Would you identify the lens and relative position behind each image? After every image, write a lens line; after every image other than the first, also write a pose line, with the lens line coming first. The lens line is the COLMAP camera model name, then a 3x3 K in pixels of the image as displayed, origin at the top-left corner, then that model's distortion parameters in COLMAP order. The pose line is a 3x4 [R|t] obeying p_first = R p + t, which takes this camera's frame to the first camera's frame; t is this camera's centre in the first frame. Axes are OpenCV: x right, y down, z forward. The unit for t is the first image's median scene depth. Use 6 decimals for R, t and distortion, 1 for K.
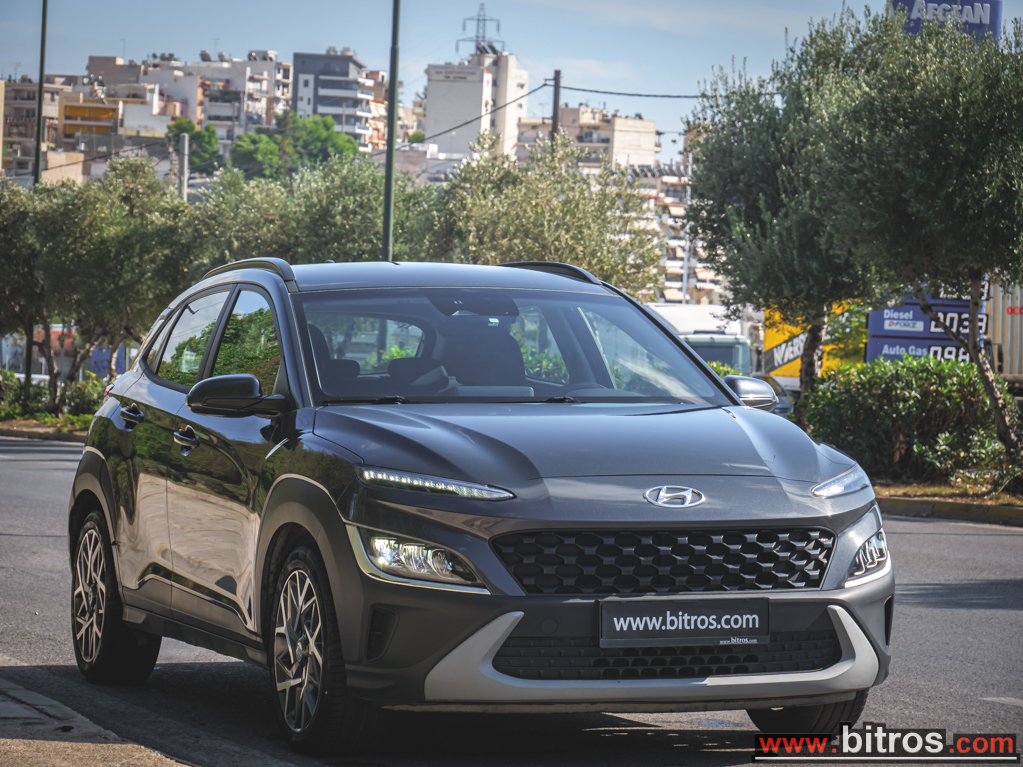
lens RADIAL K [[3553.7, 0, 483.9], [0, 3553.7, 411.7], [0, 0, 1]] dist [-0.003219, 0.000000]
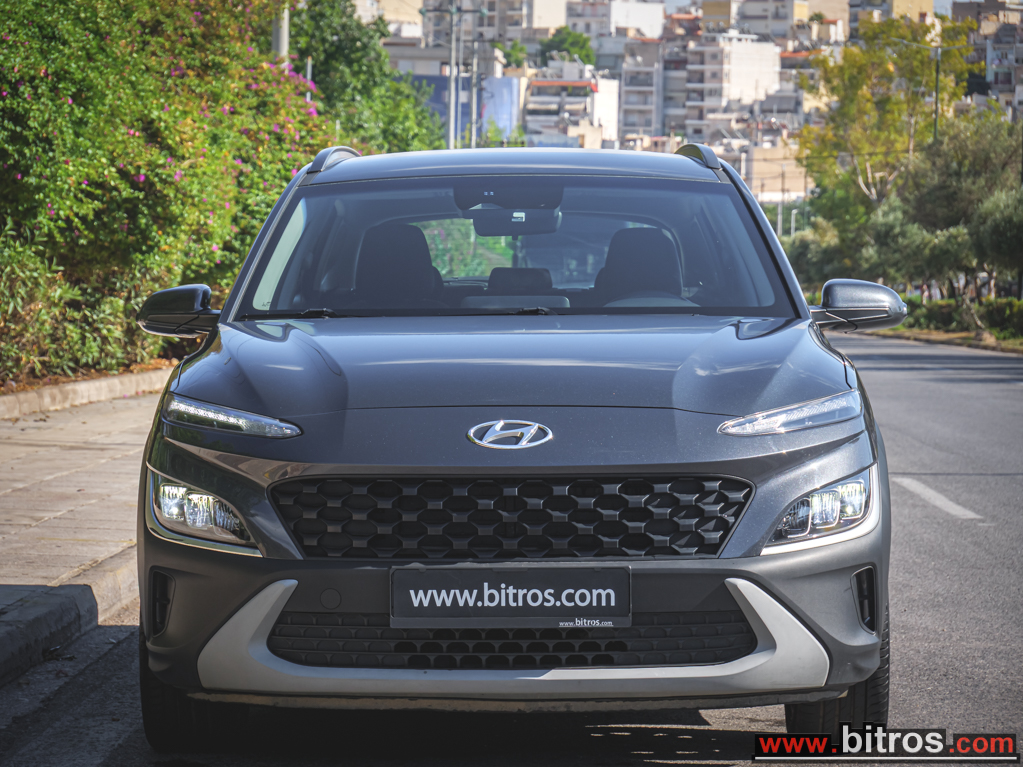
lens RADIAL K [[3553.7, 0, 511.2], [0, 3553.7, 382.0], [0, 0, 1]] dist [-0.003219, 0.000000]
pose [[0.931710, -0.000953, -0.363202, 0.325795], [0.005298, 0.999926, 0.010968, 0.003830], [0.363164, -0.012143, 0.931646, 0.271850]]
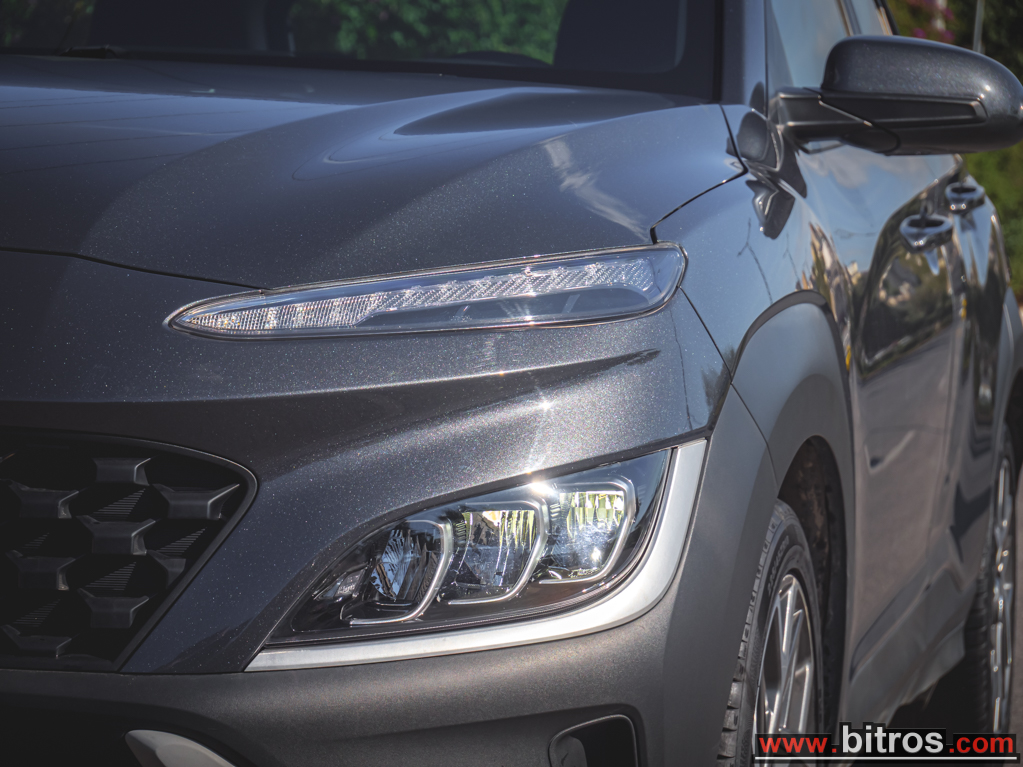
lens RADIAL K [[3553.7, 0, 508.7], [0, 3553.7, 384.1], [0, 0, 1]] dist [-0.003219, 0.000000]
pose [[0.833793, 0.054369, -0.549393, 0.266244], [-0.047407, 0.998514, 0.026867, 0.018968], [0.550038, 0.003643, 0.835132, 0.777242]]
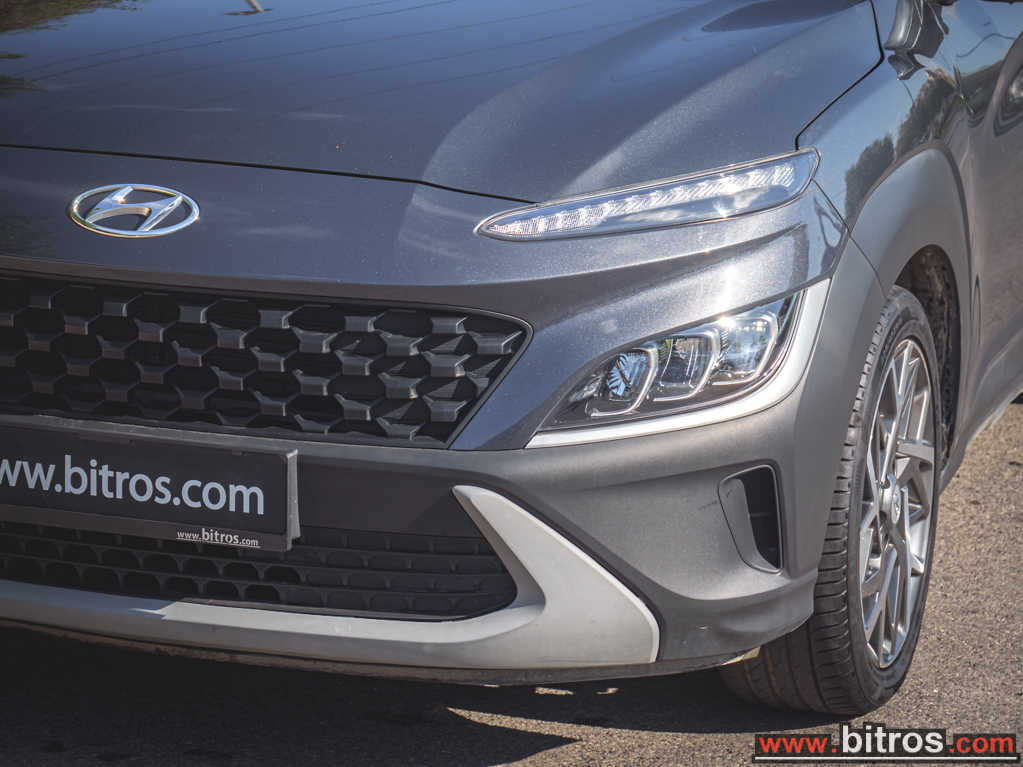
lens RADIAL K [[3553.7, 0, 517.2], [0, 3553.7, 384.8], [0, 0, 1]] dist [-0.003219, 0.000000]
pose [[0.771935, 0.146039, -0.618699, 0.373422], [-0.034601, 0.981464, 0.188496, -0.042141], [0.634759, -0.124099, 0.762680, 0.655728]]
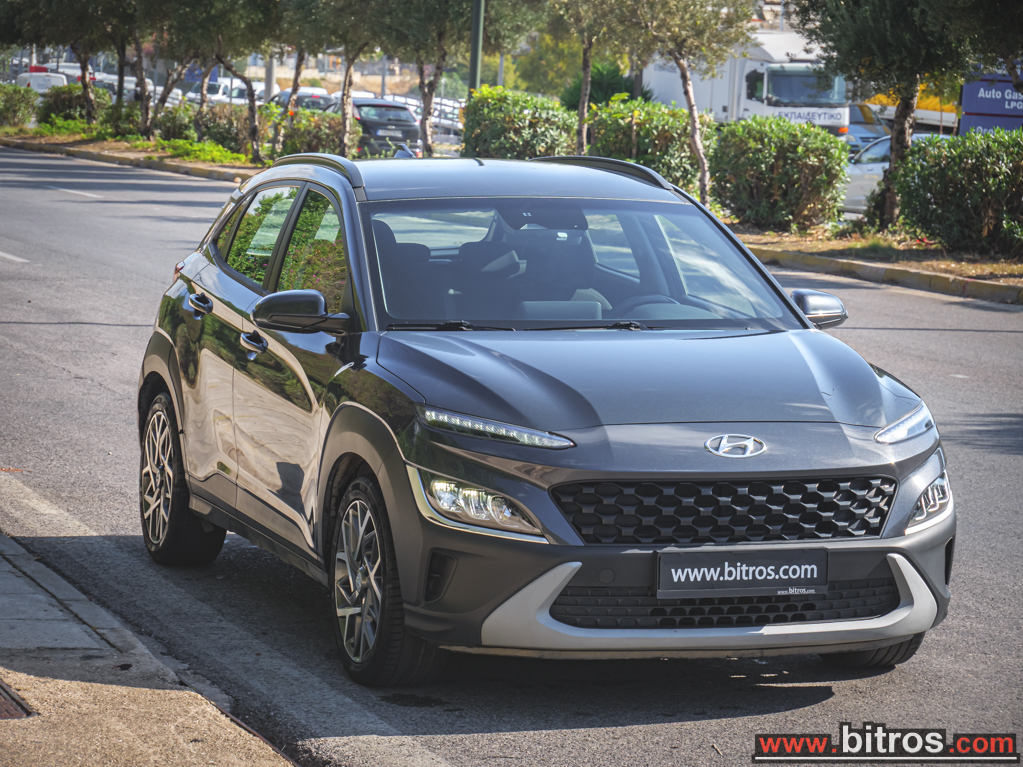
lens RADIAL K [[3553.7, 0, 504.7], [0, 3553.7, 424.8], [0, 0, 1]] dist [-0.003219, 0.000000]
pose [[0.999604, 0.019908, -0.019891, 0.008303], [-0.018008, 0.995641, 0.091509, -0.070116], [0.021626, -0.091115, 0.995606, 0.006250]]
